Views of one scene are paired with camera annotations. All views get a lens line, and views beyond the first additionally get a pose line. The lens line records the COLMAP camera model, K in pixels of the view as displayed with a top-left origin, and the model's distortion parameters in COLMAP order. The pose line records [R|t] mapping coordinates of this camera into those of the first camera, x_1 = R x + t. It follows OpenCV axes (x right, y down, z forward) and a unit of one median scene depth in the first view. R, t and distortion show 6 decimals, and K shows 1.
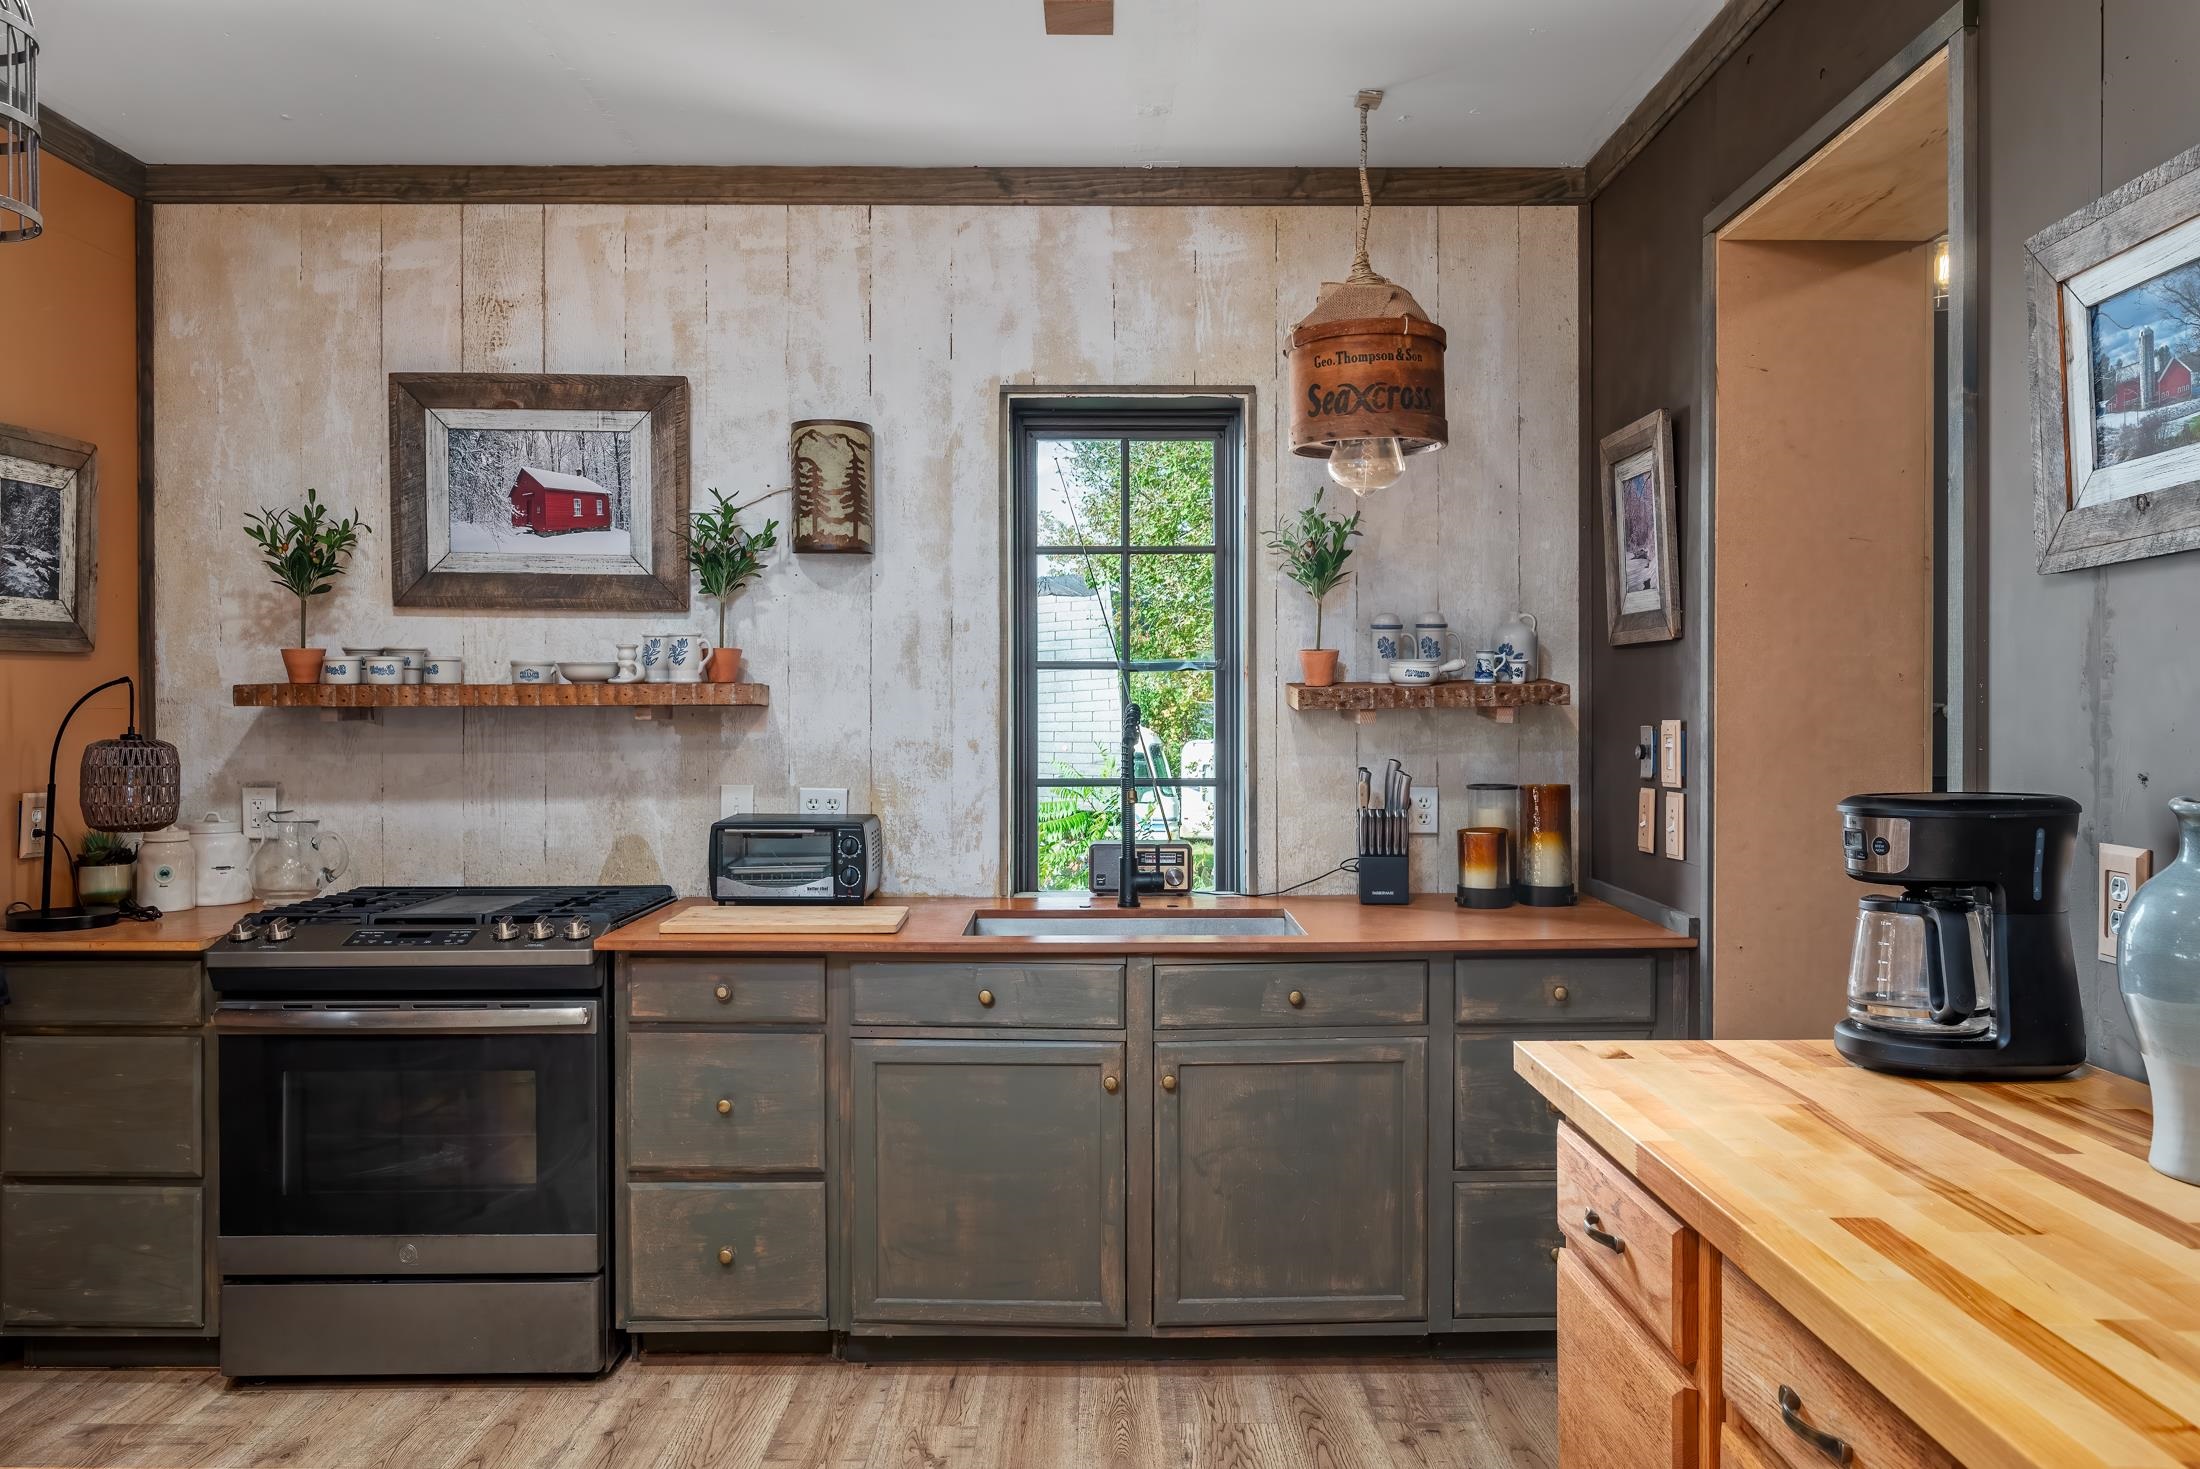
lens RADIAL K [[1627.8, 0, 1123.4], [0, 1627.8, 731.4], [0, 0, 1]] dist [-0.001187, 0.003676]
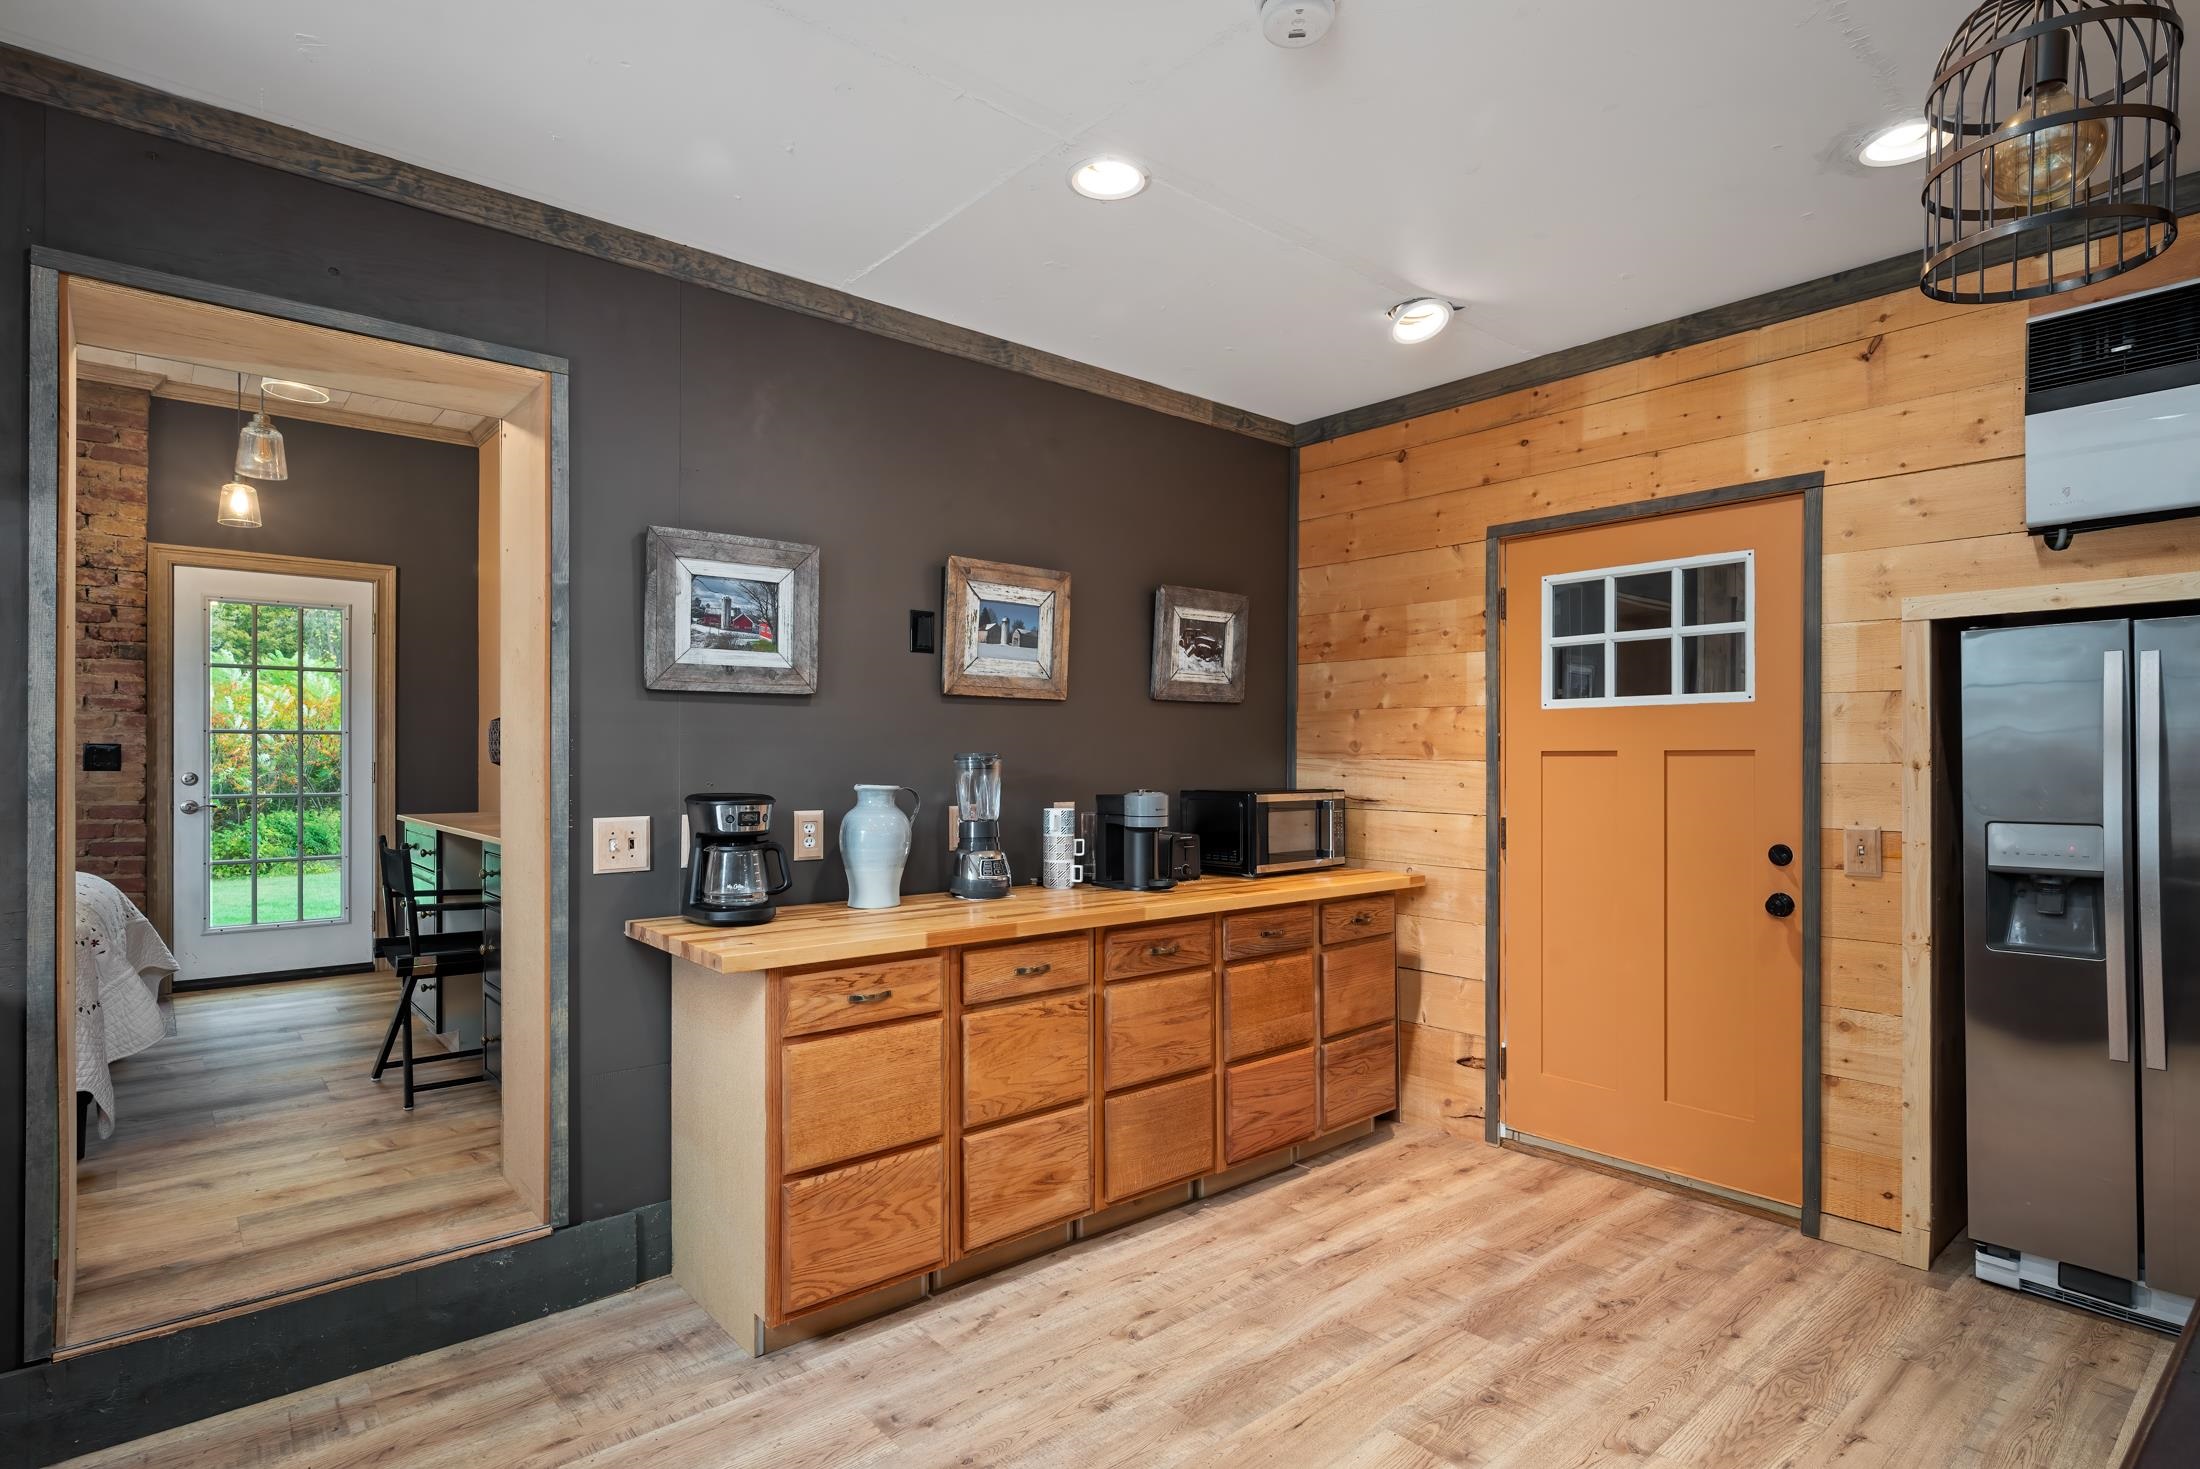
lens RADIAL K [[1110.8, 0, 1106.5], [0, 1110.8, 758.1], [0, 0, 1]] dist [-0.003301, 0.000448]
pose [[-0.641156, 0.002304, 0.767407, -0.463360], [0.005777, 0.999982, 0.001825, -0.004189], [-0.767389, 0.005603, -0.641157, 0.761272]]
